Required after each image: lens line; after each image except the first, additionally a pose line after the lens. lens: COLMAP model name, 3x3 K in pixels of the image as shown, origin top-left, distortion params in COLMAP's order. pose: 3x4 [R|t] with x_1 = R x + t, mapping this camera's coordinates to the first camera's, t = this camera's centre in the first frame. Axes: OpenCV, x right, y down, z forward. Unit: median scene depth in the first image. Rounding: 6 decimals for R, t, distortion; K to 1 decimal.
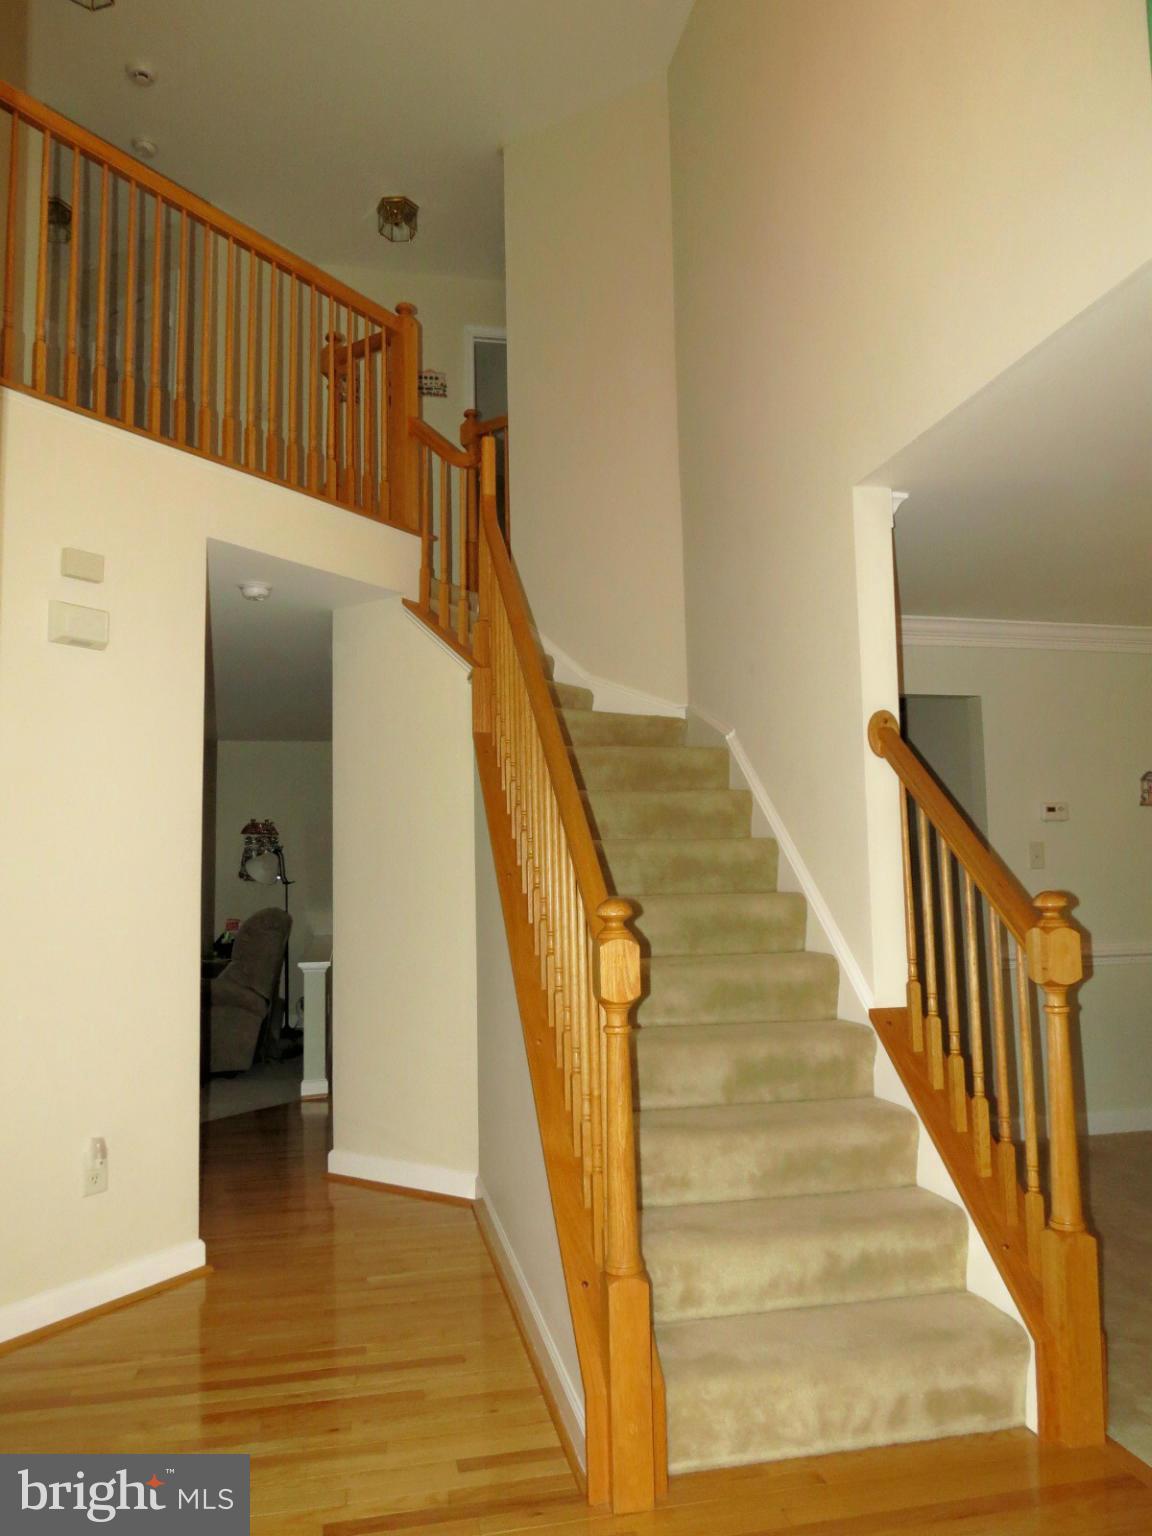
lens RADIAL K [[1081.6, 0, 576.0], [0, 1081.6, 768.0], [0, 0, 1]] dist [-0.035008, 0.003794]
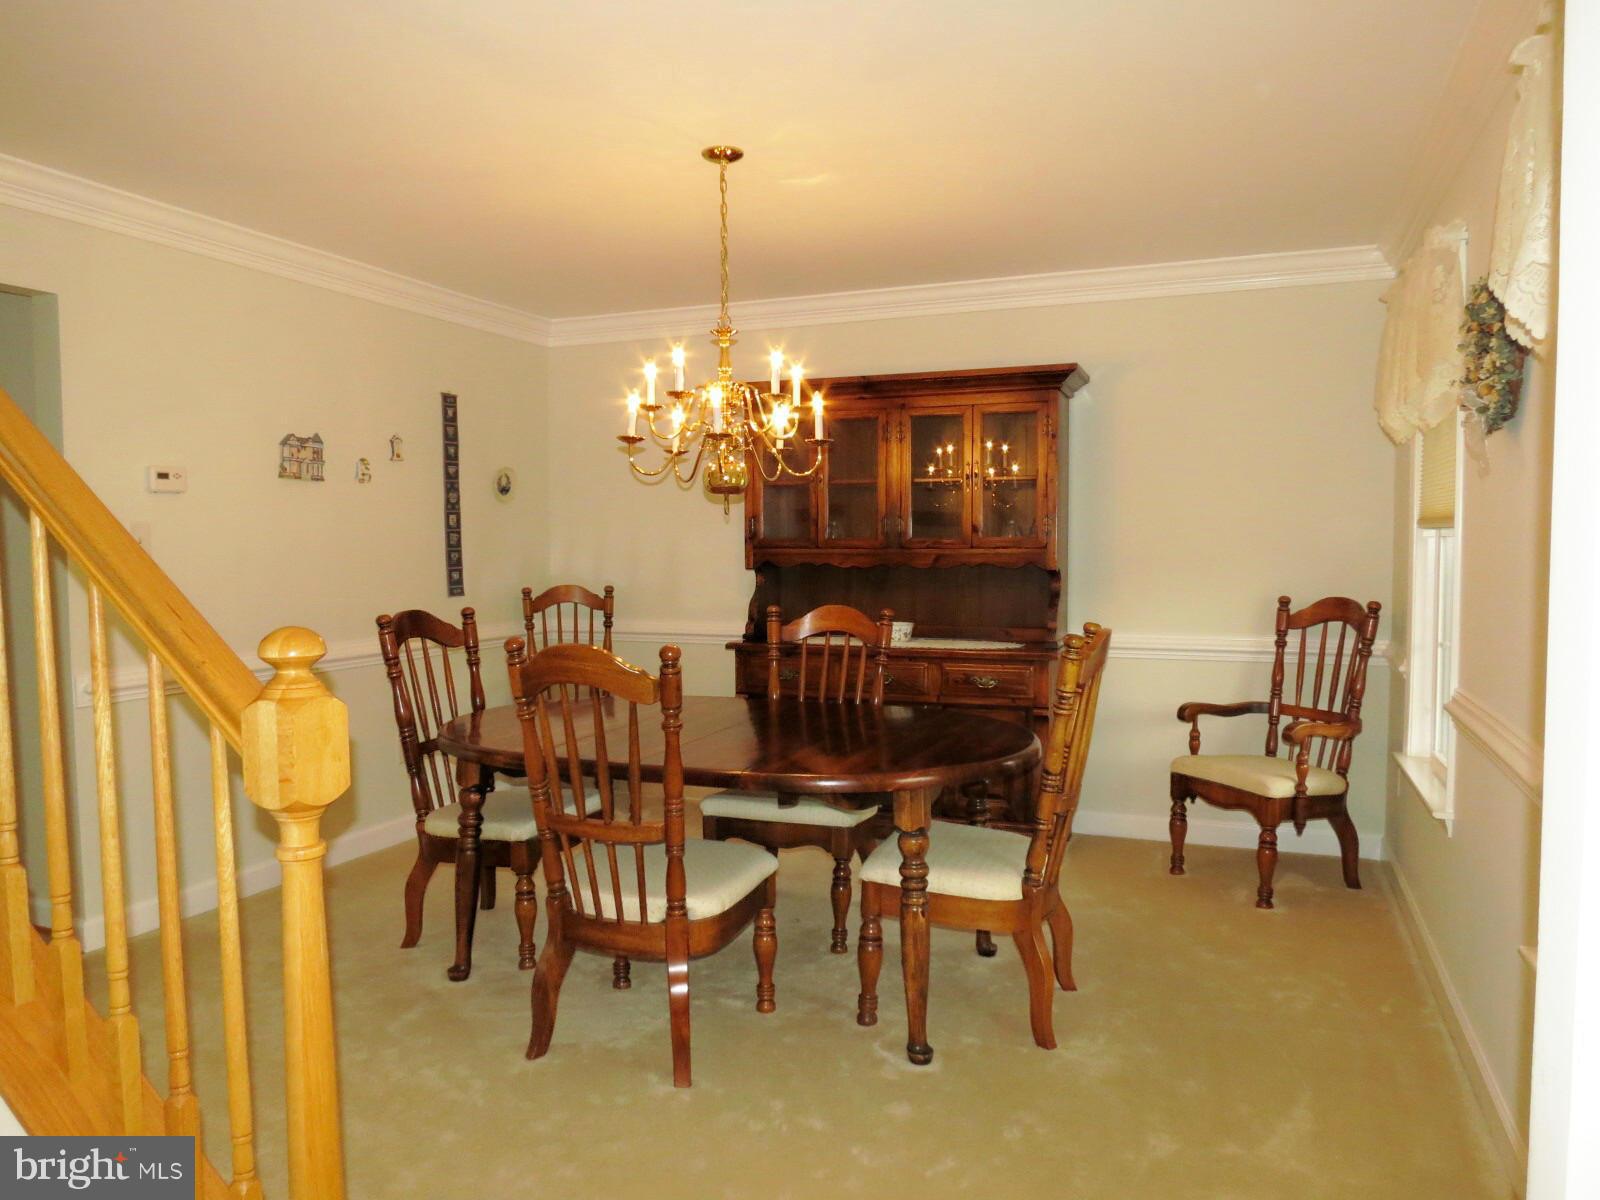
lens RADIAL K [[1126.7, 0, 787.0], [0, 1126.7, 602.8], [0, 0, 1]] dist [-0.035008, 0.003794]
pose [[0.561233, -0.036109, 0.826870, 0.065024], [-0.082342, 0.991655, 0.099194, 0.015117], [-0.823552, -0.123757, 0.553576, 0.248814]]
